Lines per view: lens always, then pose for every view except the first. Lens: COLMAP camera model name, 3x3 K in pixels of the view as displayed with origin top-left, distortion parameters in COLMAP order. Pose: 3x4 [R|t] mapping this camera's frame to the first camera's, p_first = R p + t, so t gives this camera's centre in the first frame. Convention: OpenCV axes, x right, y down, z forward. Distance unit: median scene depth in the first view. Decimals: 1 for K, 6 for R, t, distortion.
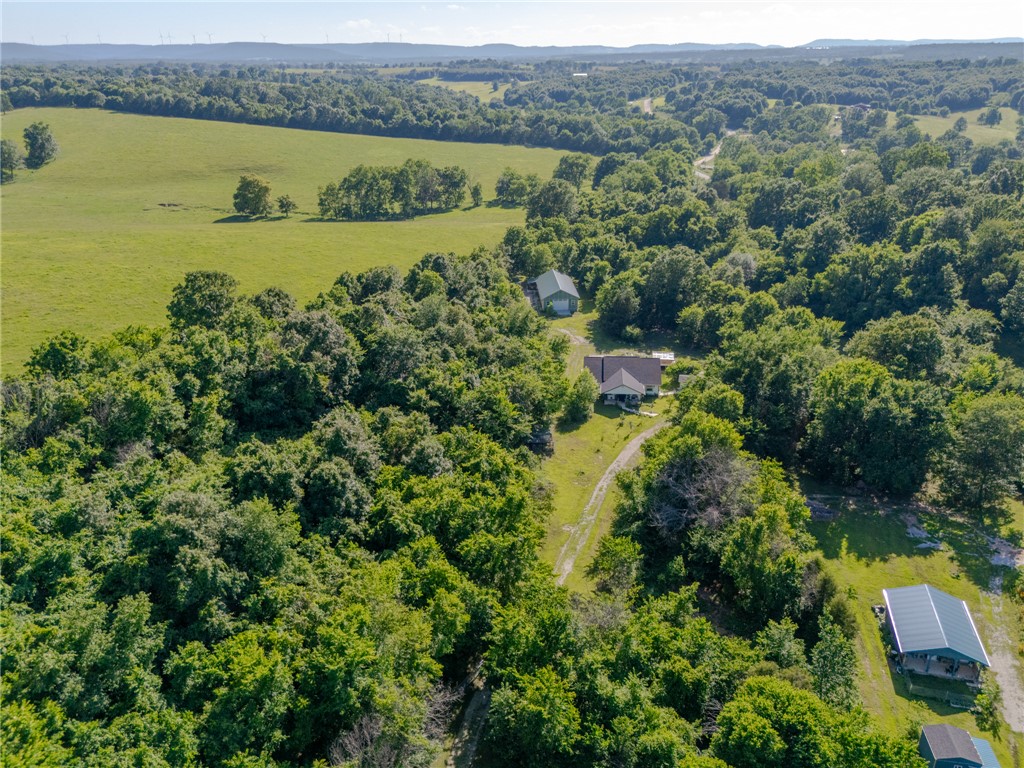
lens RADIAL K [[760.9, 0, 509.5], [0, 760.9, 389.7], [0, 0, 1]] dist [0.062283, -0.047337]
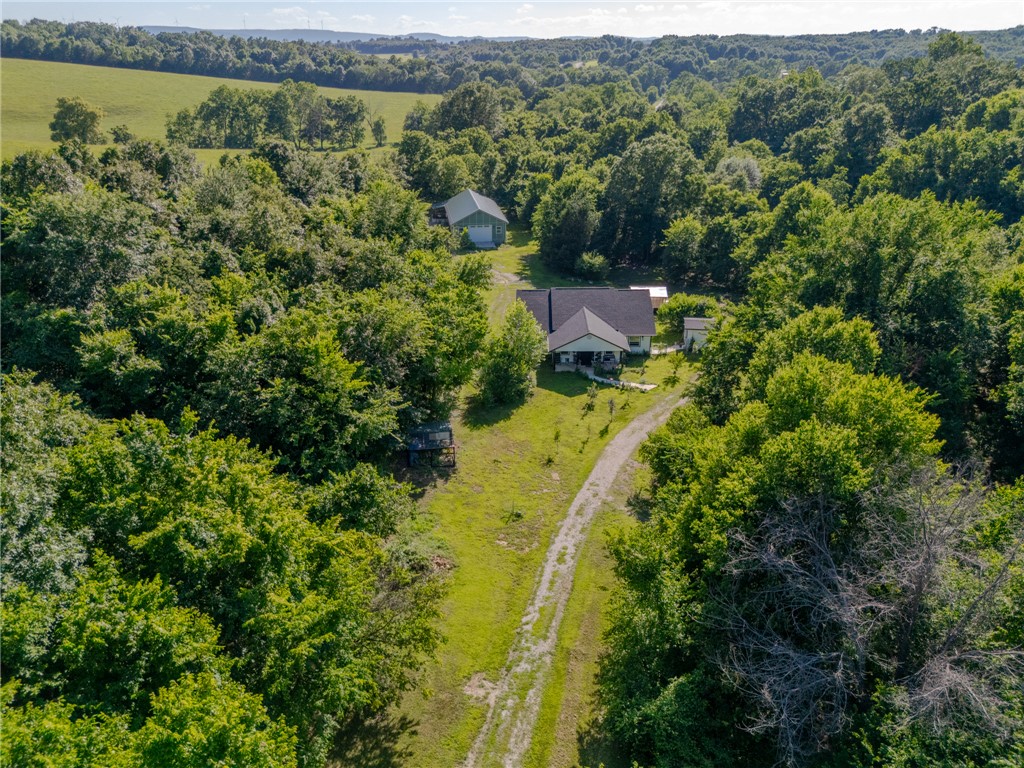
lens RADIAL K [[760.9, 0, 511.6], [0, 760.9, 377.3], [0, 0, 1]] dist [0.062283, -0.047337]
pose [[0.995845, -0.023786, 0.087904, 0.054020], [0.024473, 0.999678, -0.006744, 0.030918], [-0.087715, 0.008867, 0.996106, 0.546990]]
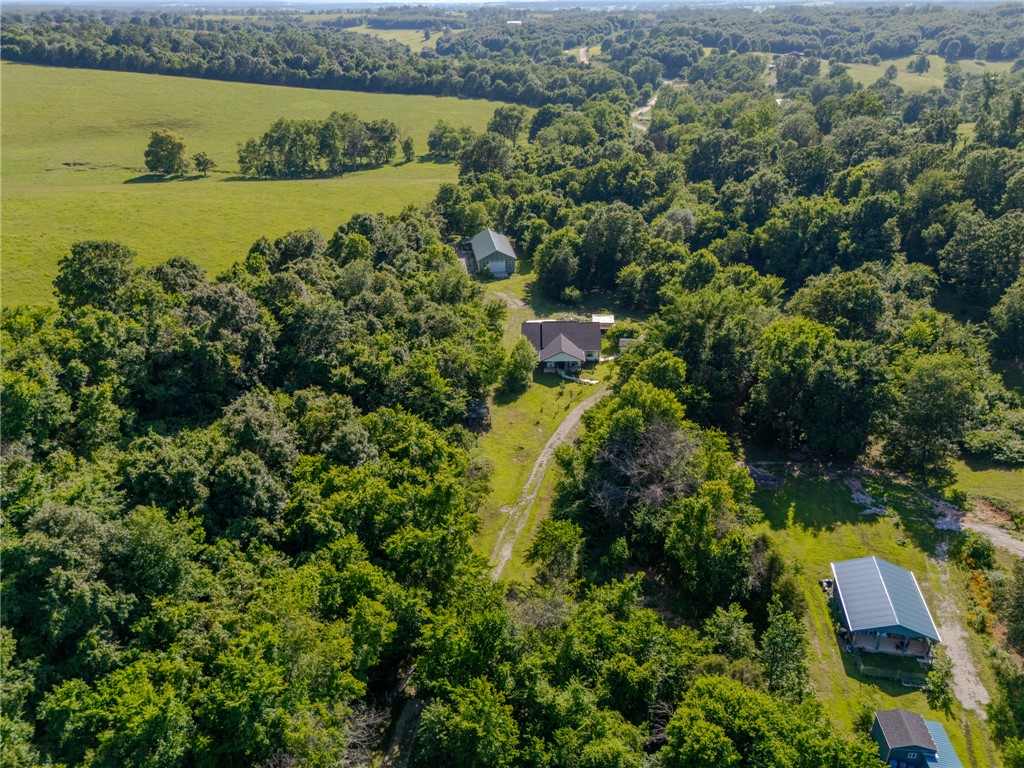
lens RADIAL K [[760.9, 0, 510.1], [0, 760.9, 387.1], [0, 0, 1]] dist [0.062283, -0.047337]
pose [[0.996897, -0.034854, 0.070574, 0.017155], [0.031081, 0.998064, 0.053871, -0.018092], [-0.072315, -0.051511, 0.996051, 0.058818]]
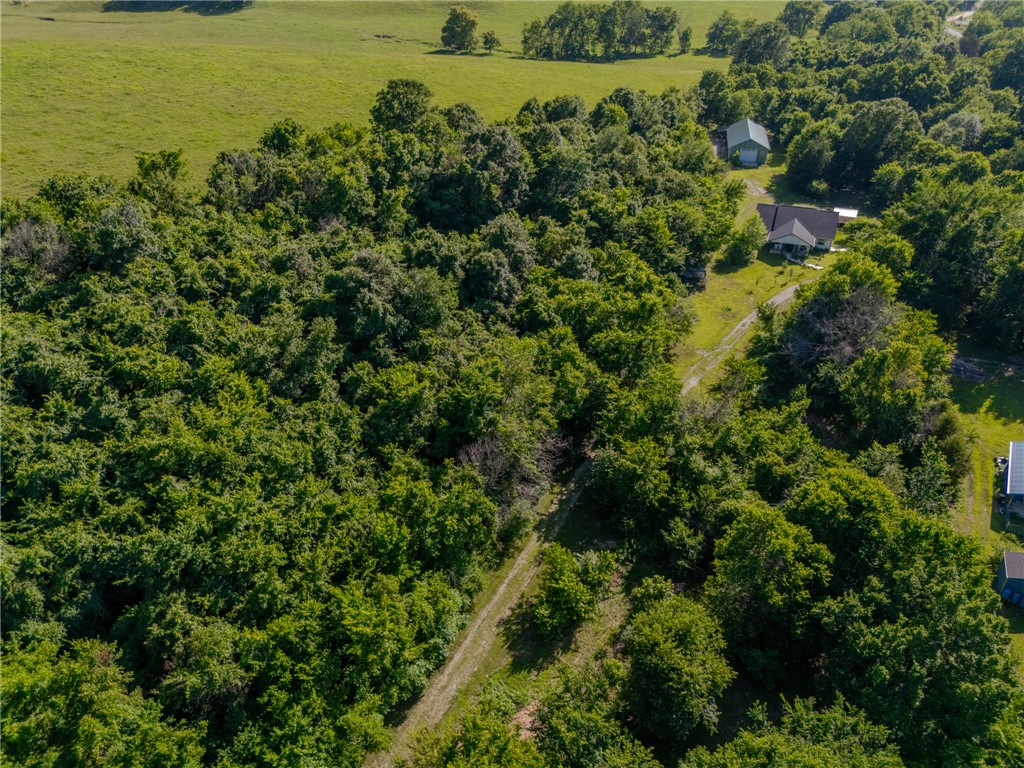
lens RADIAL K [[760.9, 0, 510.9], [0, 760.9, 385.1], [0, 0, 1]] dist [0.062283, -0.047337]
pose [[0.965414, 0.150571, -0.212848, 0.045845], [-0.114720, 0.978427, 0.171813, 0.064601], [0.234126, -0.141453, 0.961861, -0.072348]]
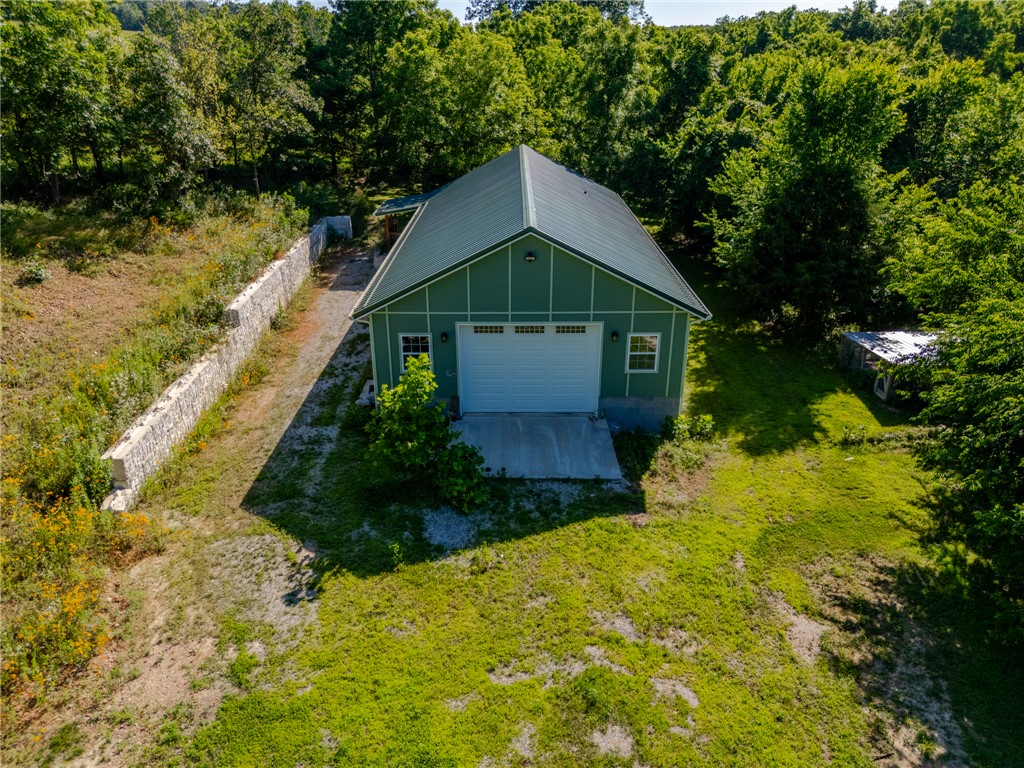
lens RADIAL K [[760.9, 0, 510.8], [0, 760.9, 381.2], [0, 0, 1]] dist [0.062283, -0.047337]
pose [[0.998141, 0.035417, -0.049609, 0.113920], [-0.036102, 0.999264, -0.012997, -0.176395], [0.049112, 0.014764, 0.998684, 1.442971]]
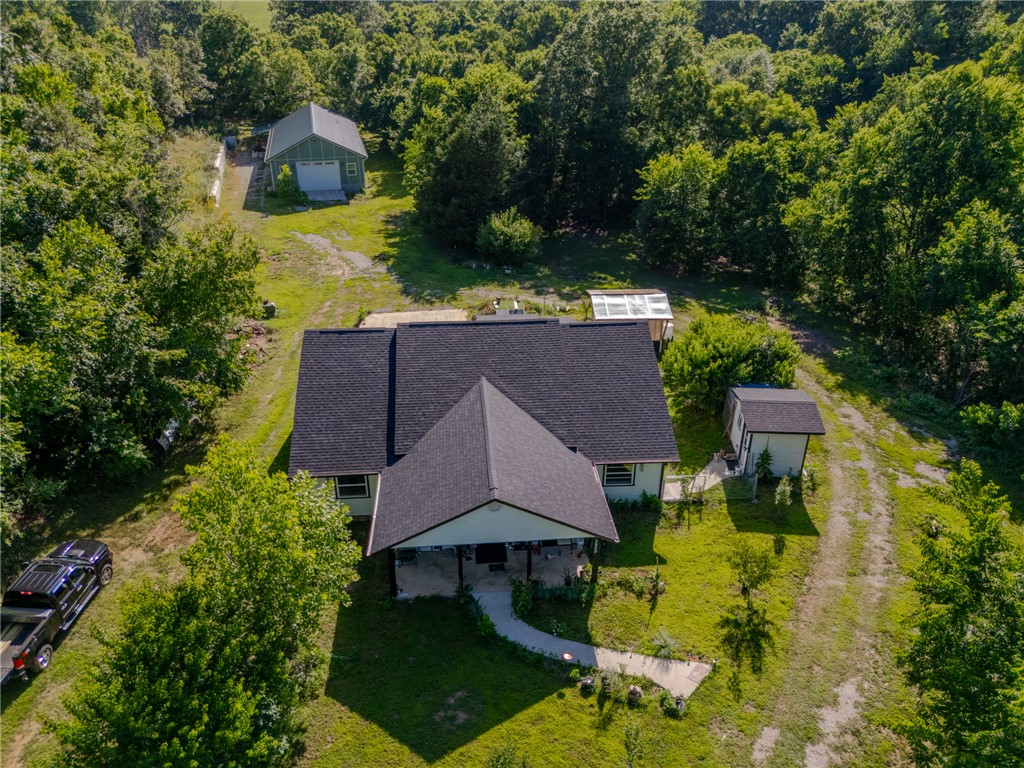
lens RADIAL K [[760.9, 0, 513.1], [0, 760.9, 374.8], [0, 0, 1]] dist [0.062283, -0.047337]
pose [[0.982474, -0.066100, 0.174284, 0.145451], [0.054625, 0.996062, 0.069840, -0.053897], [-0.178214, -0.059096, 0.982216, 0.966144]]
